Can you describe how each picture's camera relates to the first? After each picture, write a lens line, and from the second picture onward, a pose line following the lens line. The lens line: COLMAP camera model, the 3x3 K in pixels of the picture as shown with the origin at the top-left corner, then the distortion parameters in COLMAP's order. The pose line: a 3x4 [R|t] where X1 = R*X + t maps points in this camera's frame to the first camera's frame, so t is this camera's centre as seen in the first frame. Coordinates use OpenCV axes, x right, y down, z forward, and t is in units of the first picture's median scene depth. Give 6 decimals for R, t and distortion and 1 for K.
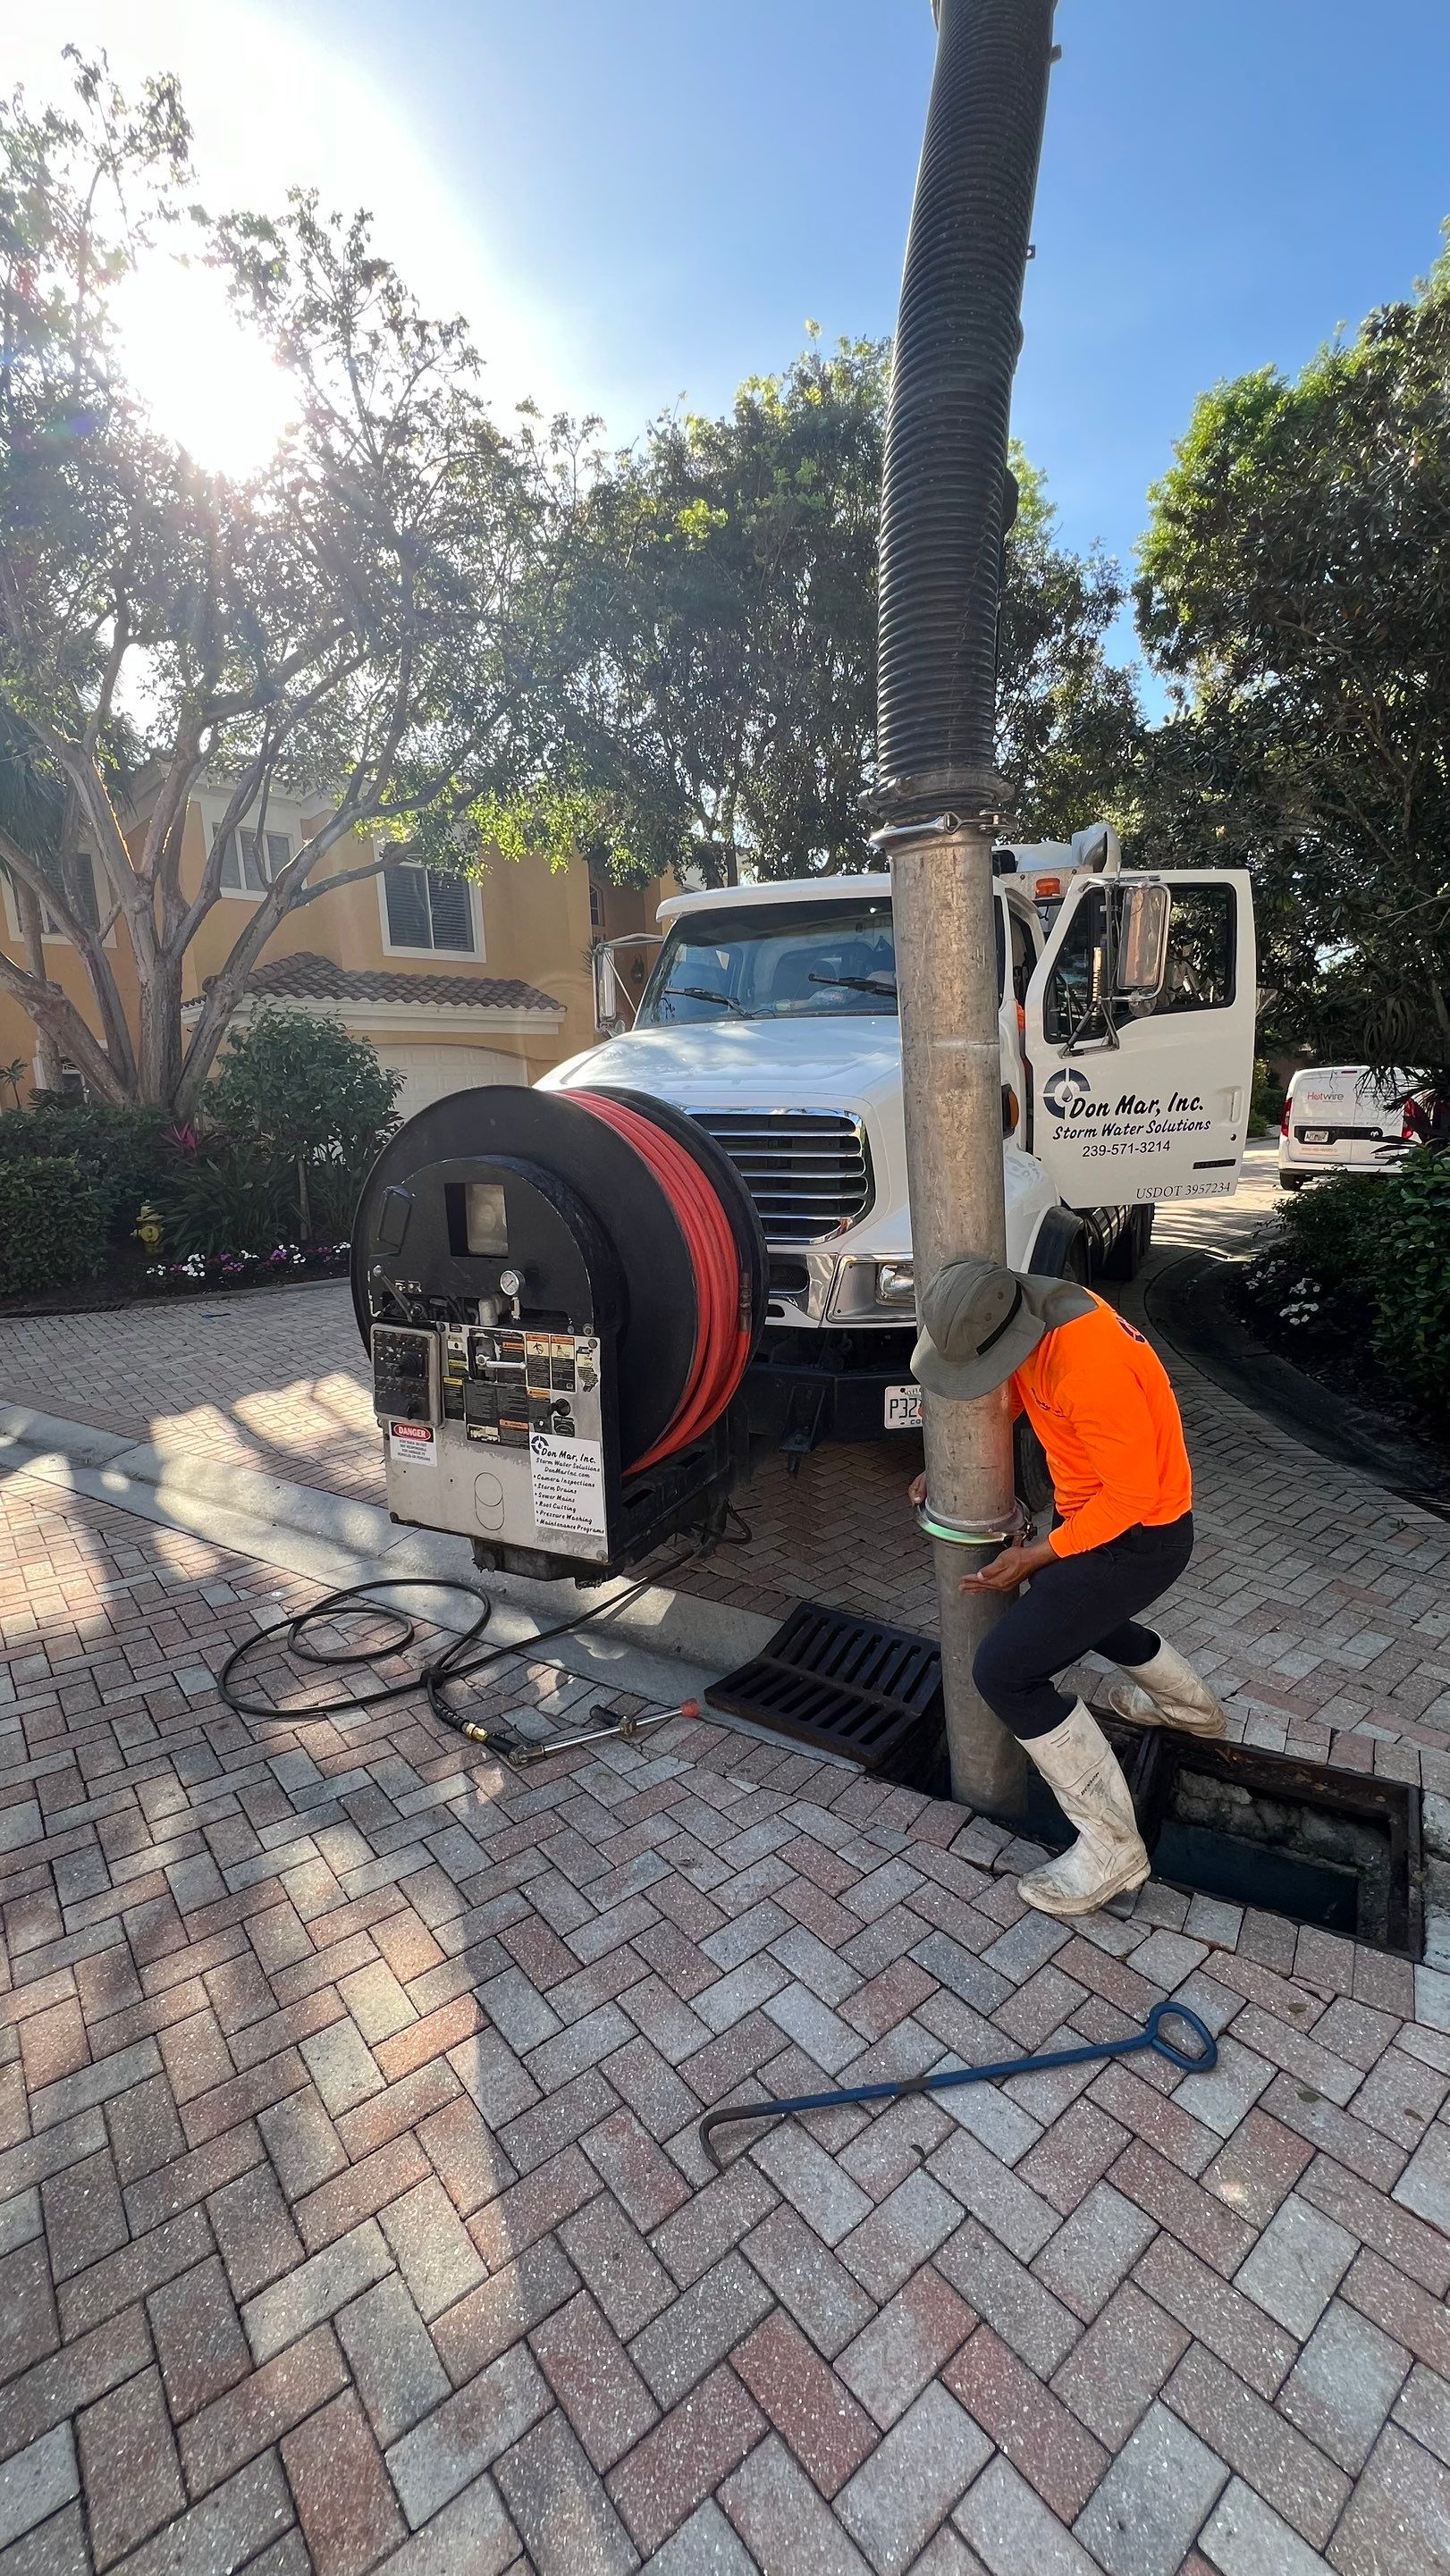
lens RADIAL K [[1024.8, 0, 727.1], [0, 1024.8, 1283.3], [0, 0, 1]] dist [-0.004985, 0.001415]
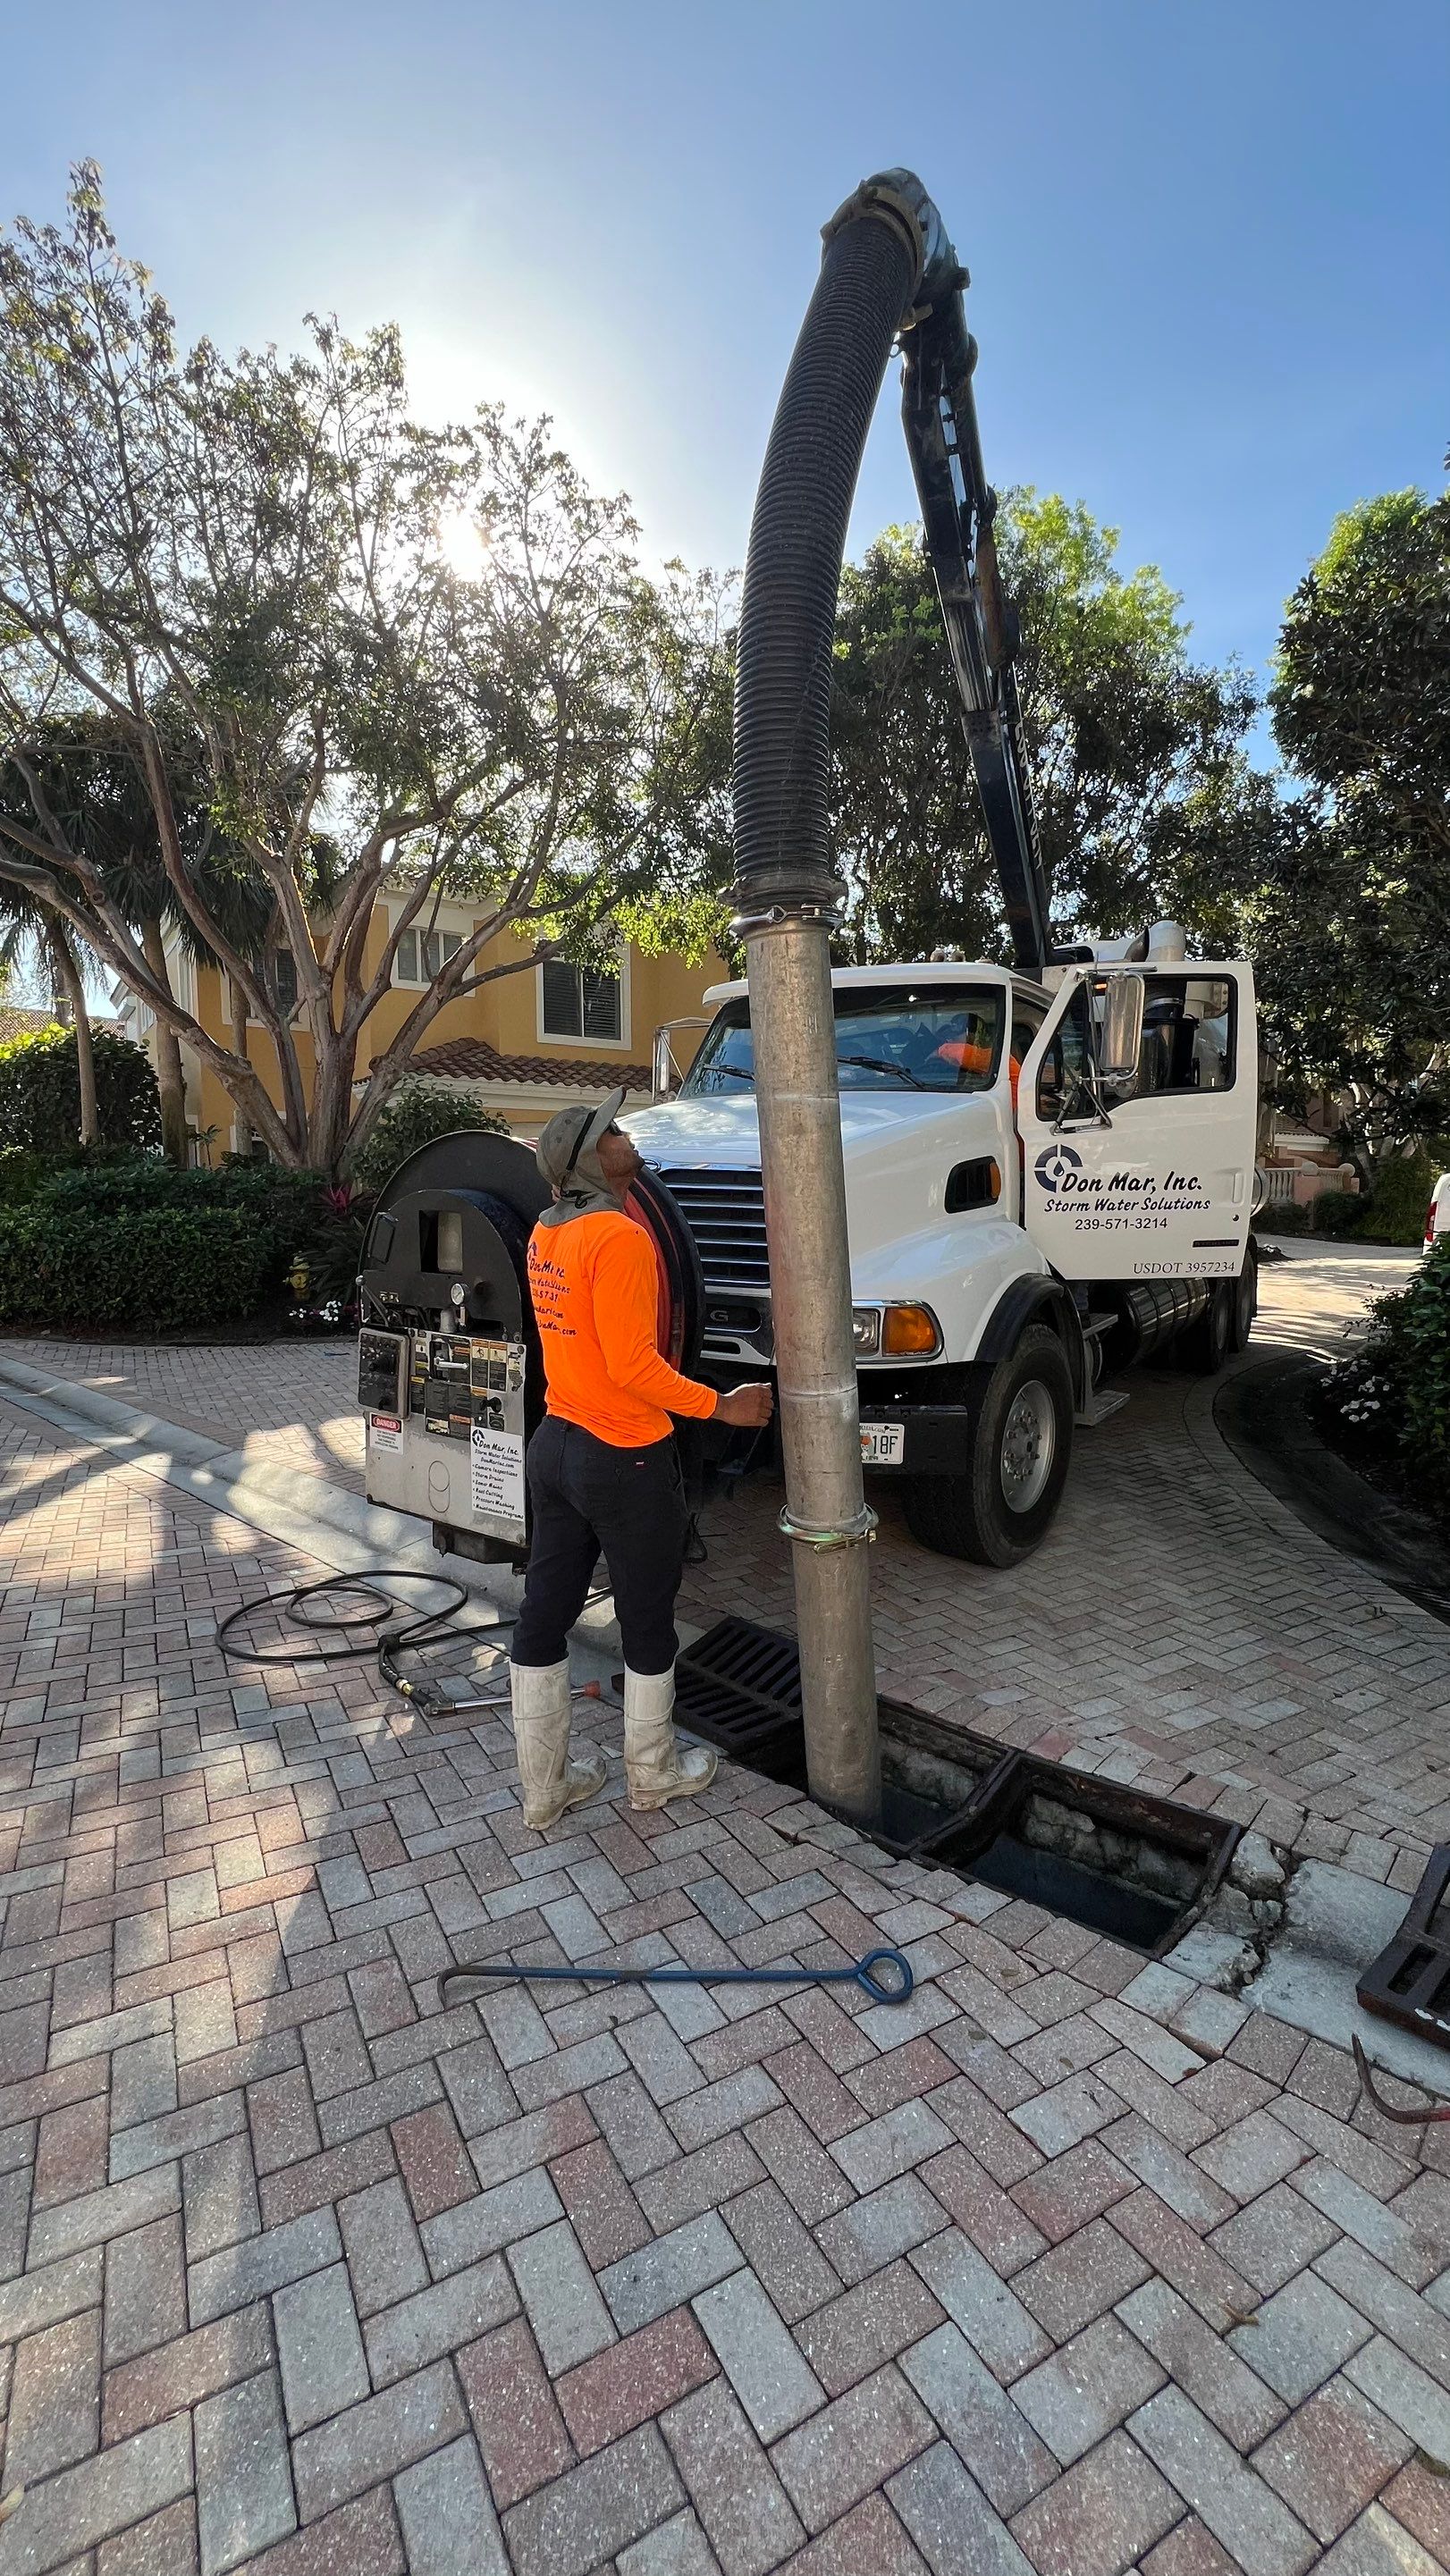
lens RADIAL K [[1024.8, 0, 729.8], [0, 1024.8, 1284.2], [0, 0, 1]] dist [-0.004985, 0.001415]
pose [[0.987738, 0.050225, -0.147820, 0.195203], [-0.062538, 0.994842, -0.079861, 0.045139], [0.143047, 0.088126, 0.985785, -0.086240]]
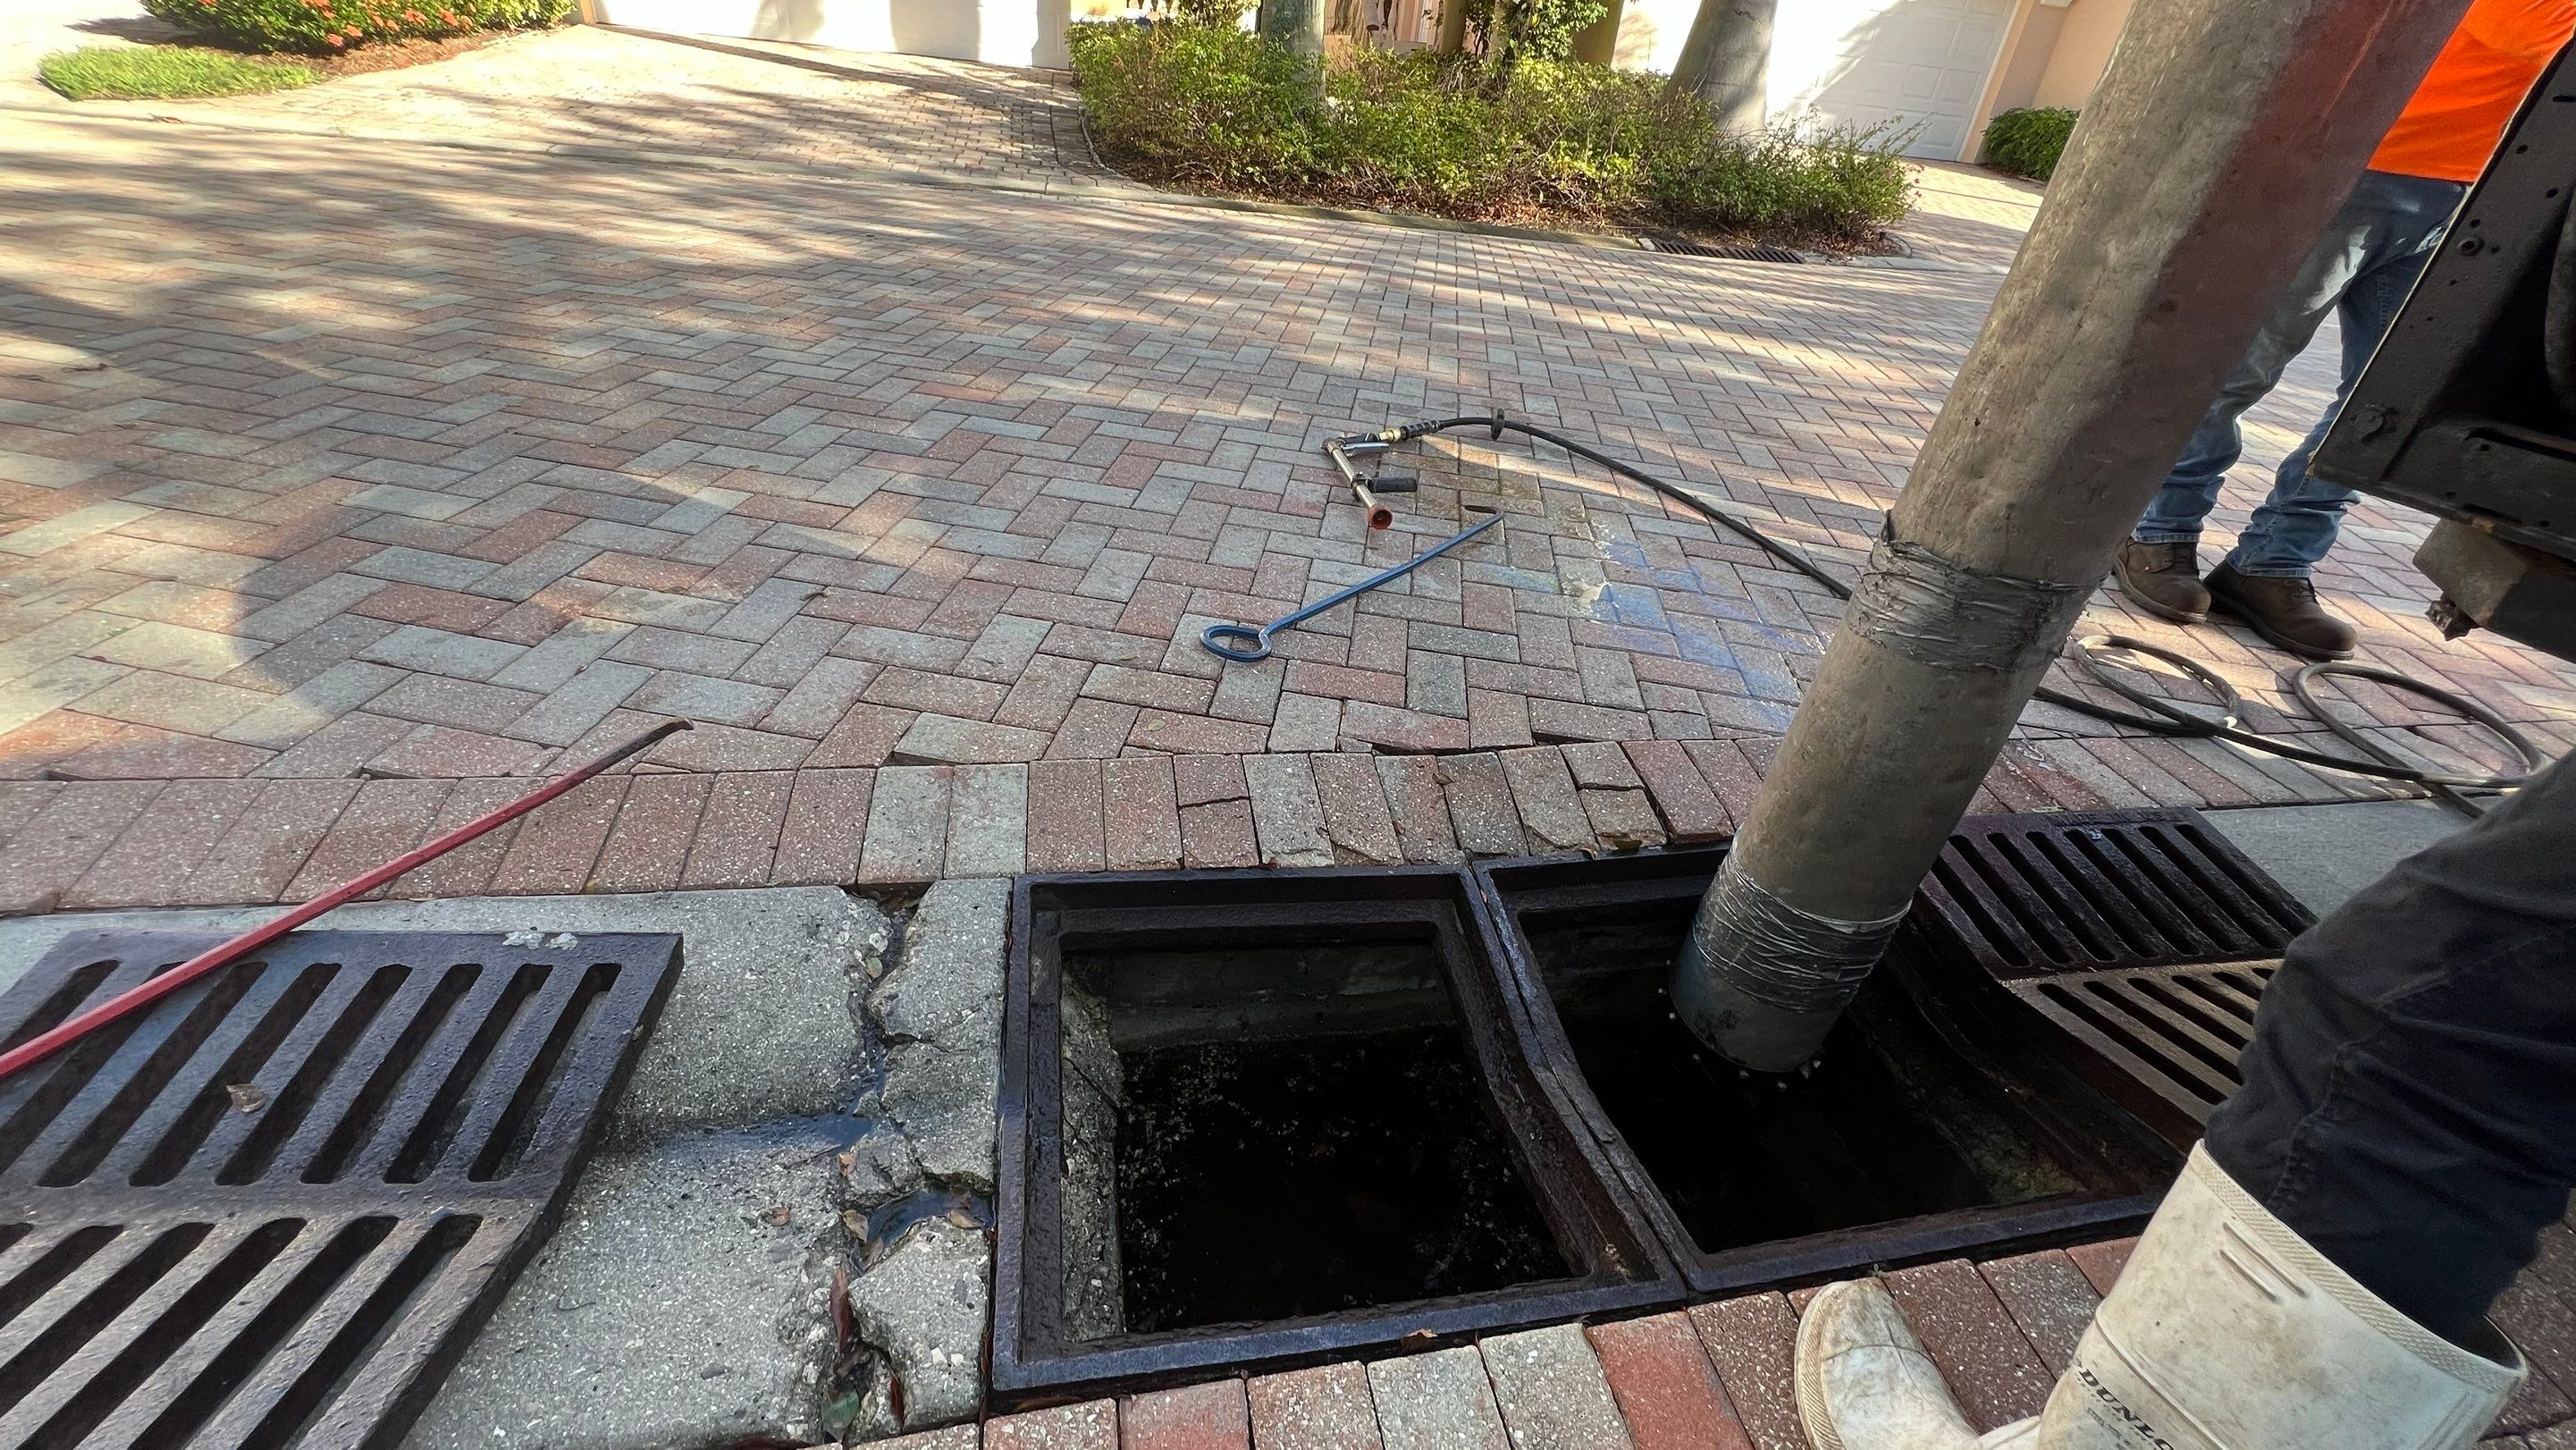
lens RADIAL K [[1024.8, 0, 1295.0], [0, 1024.8, 733.4], [0, 0, 1]] dist [-0.004985, 0.001415]
pose [[-0.717506, 0.361122, -0.595632, 0.480674], [-0.179815, 0.730102, 0.659256, 0.085432], [0.672943, 0.580123, -0.458917, 0.723453]]
